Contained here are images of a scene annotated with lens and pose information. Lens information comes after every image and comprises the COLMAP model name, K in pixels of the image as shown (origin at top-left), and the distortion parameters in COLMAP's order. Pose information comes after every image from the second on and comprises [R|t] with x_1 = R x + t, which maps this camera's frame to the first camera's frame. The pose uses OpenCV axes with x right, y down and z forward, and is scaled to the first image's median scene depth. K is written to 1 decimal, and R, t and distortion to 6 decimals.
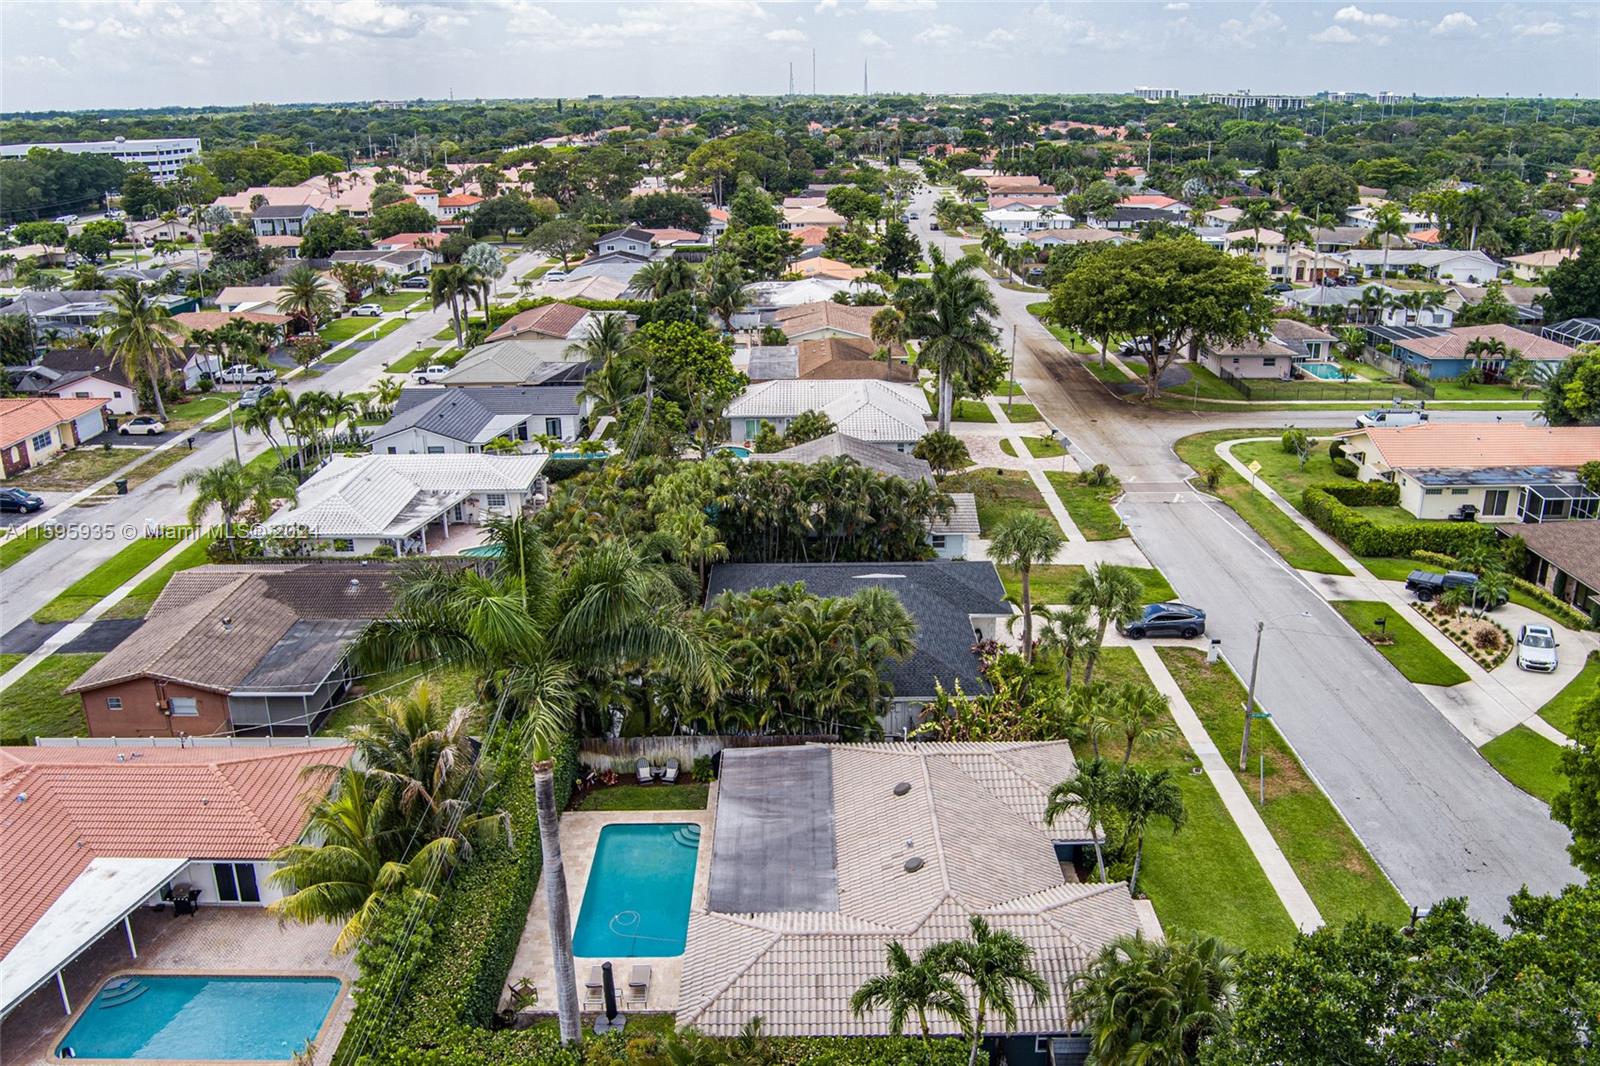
lens RADIAL K [[1294.6, 0, 799.5], [0, 1294.6, 527.9], [0, 0, 1]] dist [-0.084588, 0.040351]
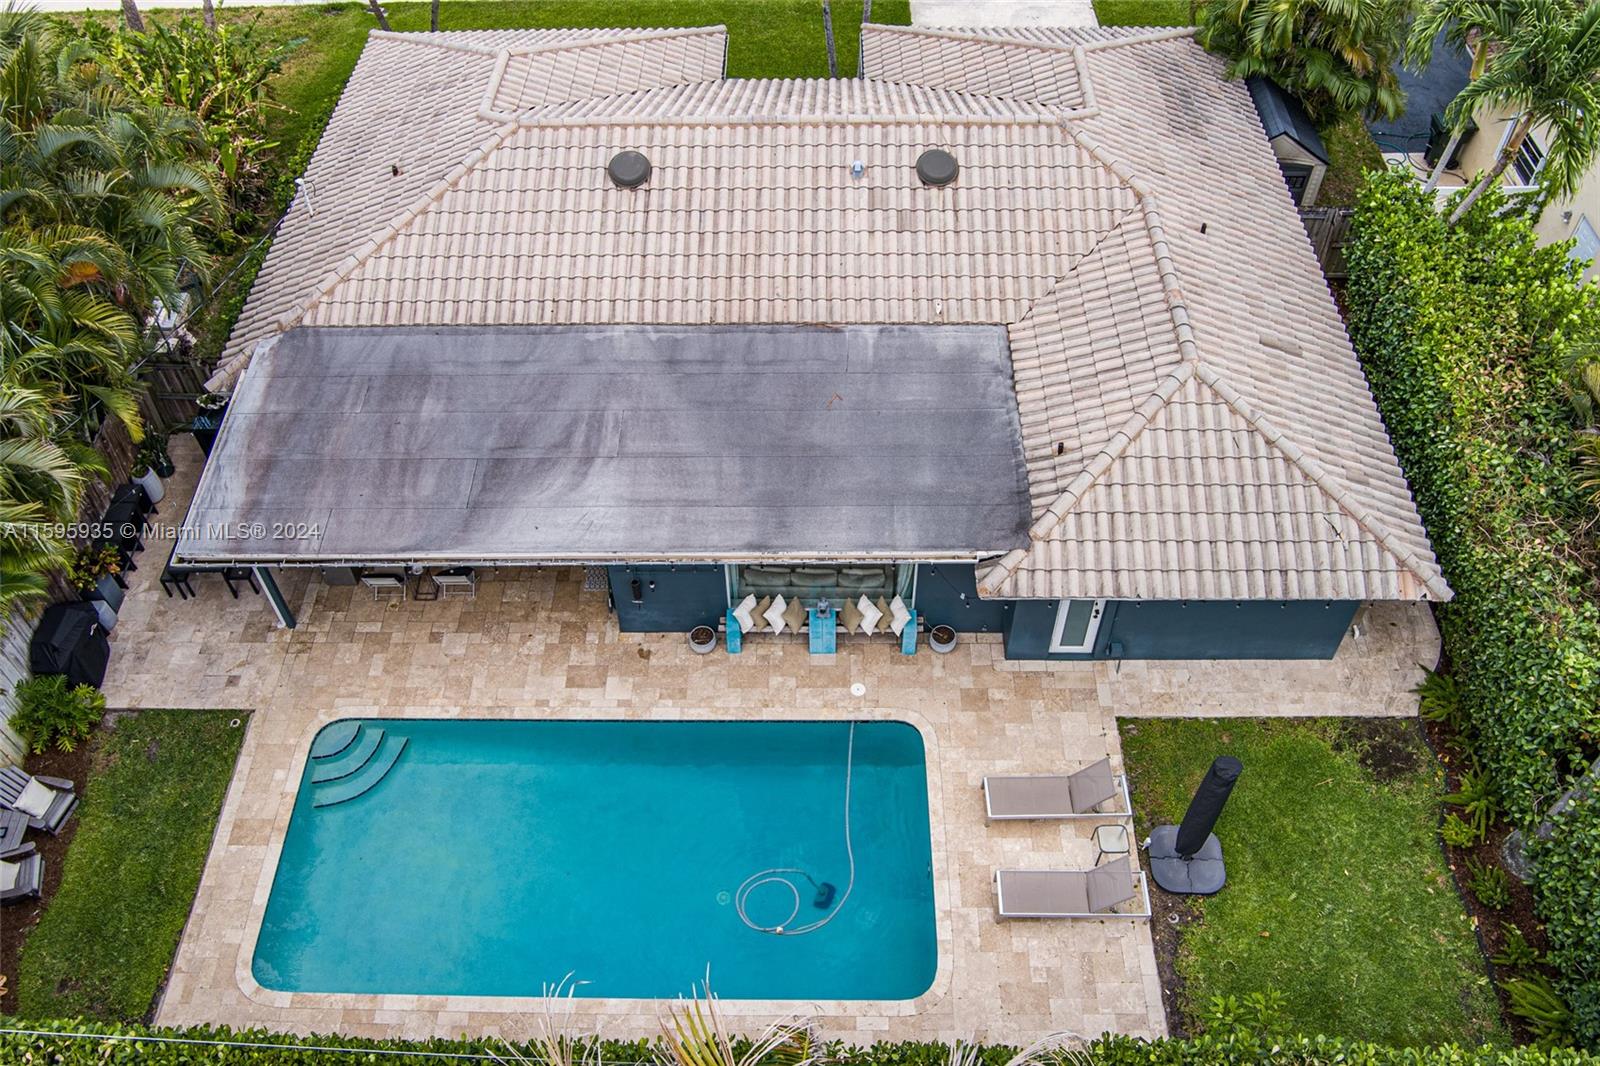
lens RADIAL K [[1294.6, 0, 799.5], [0, 1294.6, 527.9], [0, 0, 1]] dist [-0.084588, 0.040351]
pose [[0.011640, -0.753303, 0.657571, -0.151575], [0.333488, 0.622889, 0.707669, -0.005138], [-0.942683, 0.211055, 0.258467, 0.438411]]
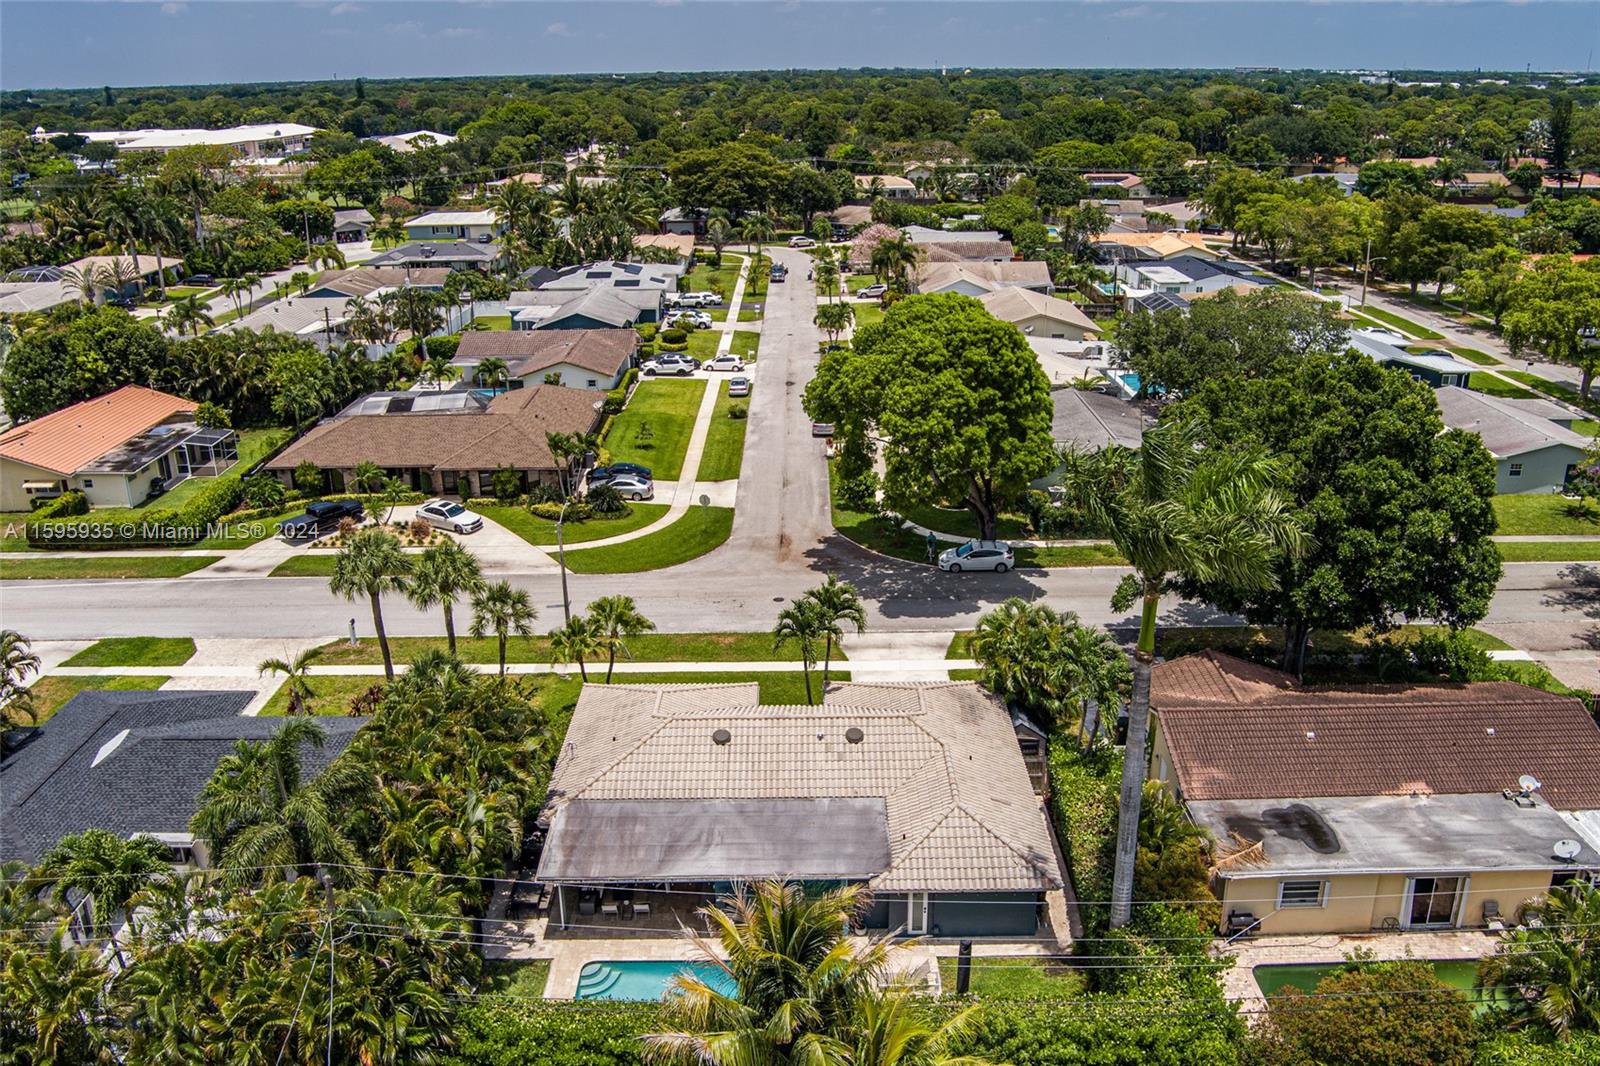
lens RADIAL K [[1291.4, 0, 800.0], [0, 1291.4, 533.0], [0, 0, 1]] dist [-0.070136, 0.004745]
pose [[-0.001136, -0.332688, 0.943036, -0.417481], [0.332566, 0.889233, 0.314108, -0.119871], [-0.943079, 0.313978, 0.109630, 0.398976]]
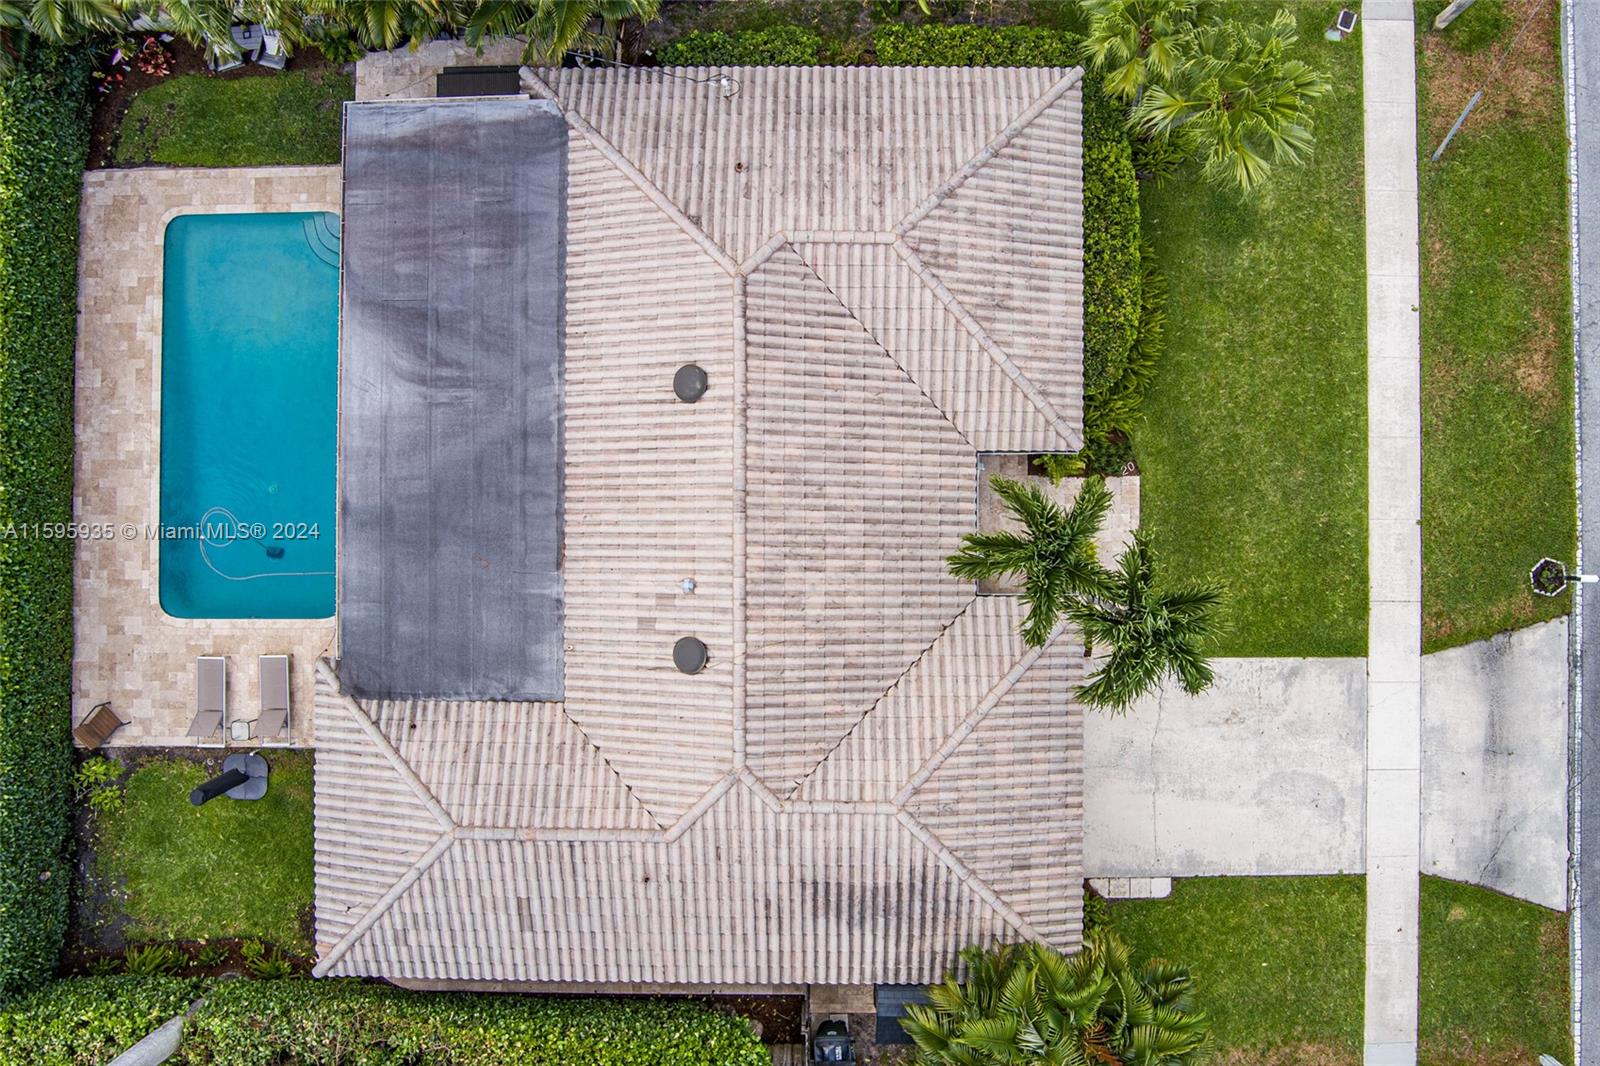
lens RADIAL K [[1294.6, 0, 799.5], [0, 1294.6, 527.9], [0, 0, 1]] dist [-0.084588, 0.040351]
pose [[0.999991, 0.002294, -0.003505, 0.062899], [0.002539, 0.333394, 0.942784, -0.124098], [0.003331, -0.942785, 0.333385, 0.400028]]
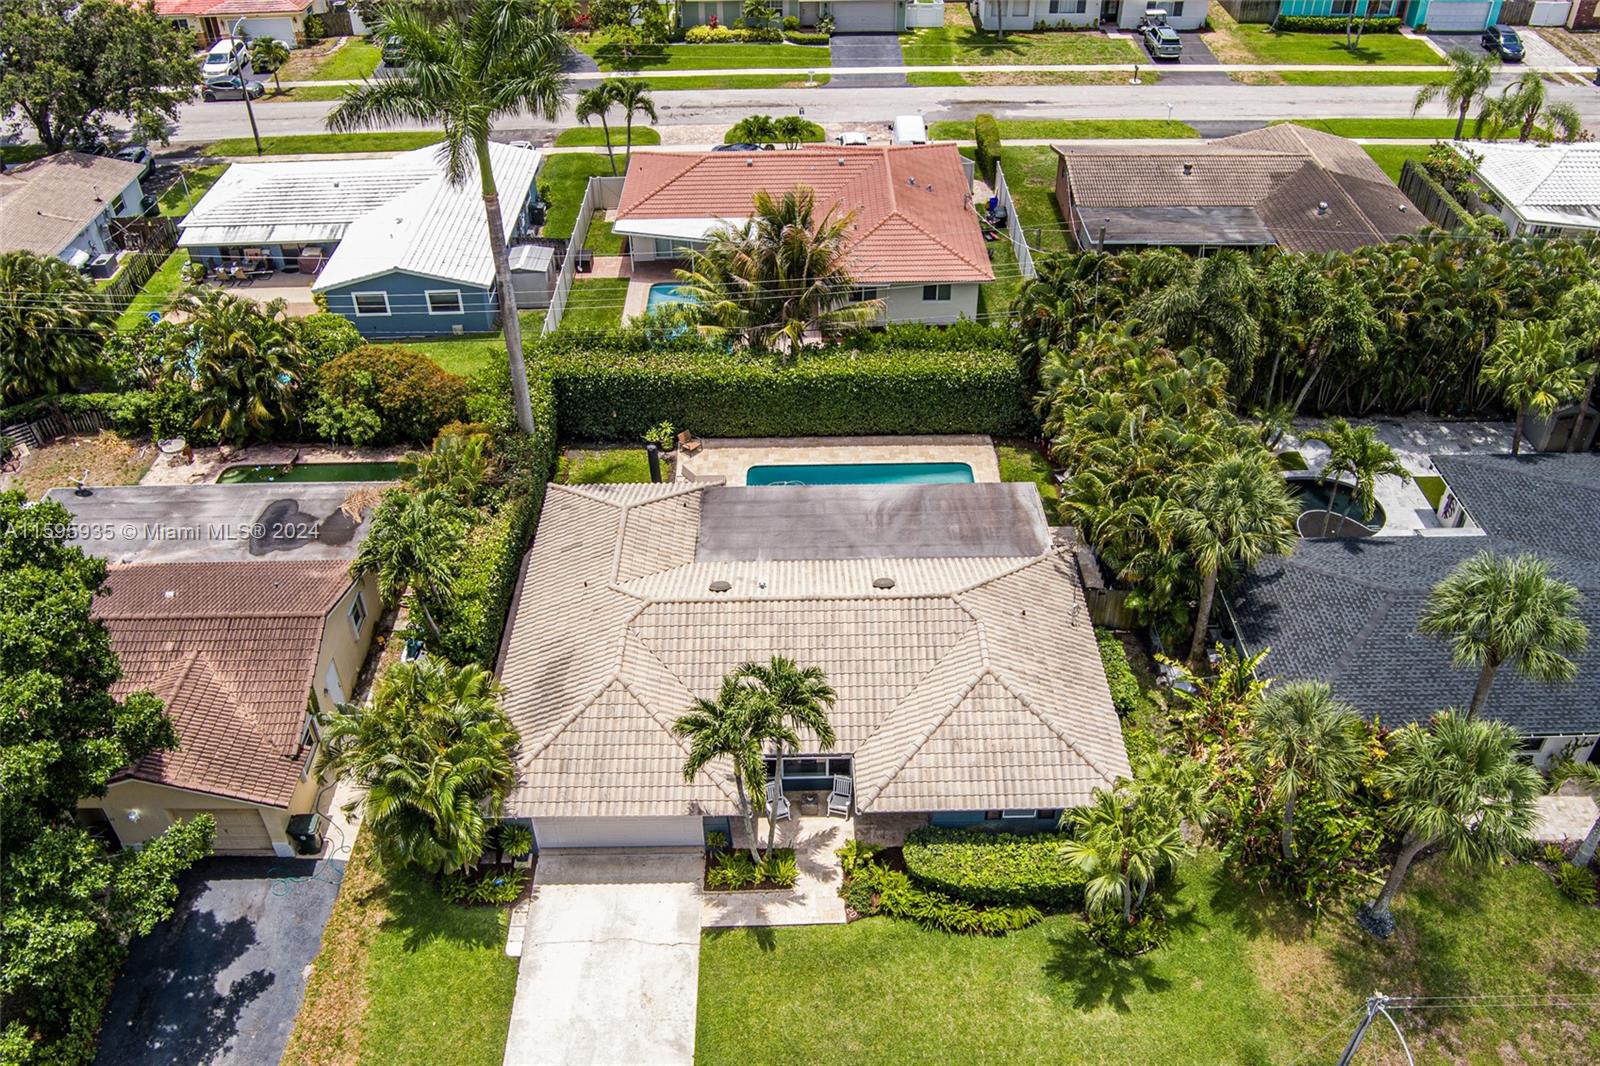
lens RADIAL K [[1294.6, 0, 799.5], [0, 1294.6, 527.9], [0, 0, 1]] dist [-0.084588, 0.040351]
pose [[0.010281, 0.619419, -0.784993, 0.357116], [-0.307655, 0.748914, 0.586921, -0.146691], [0.951442, 0.235473, 0.198267, 0.397365]]
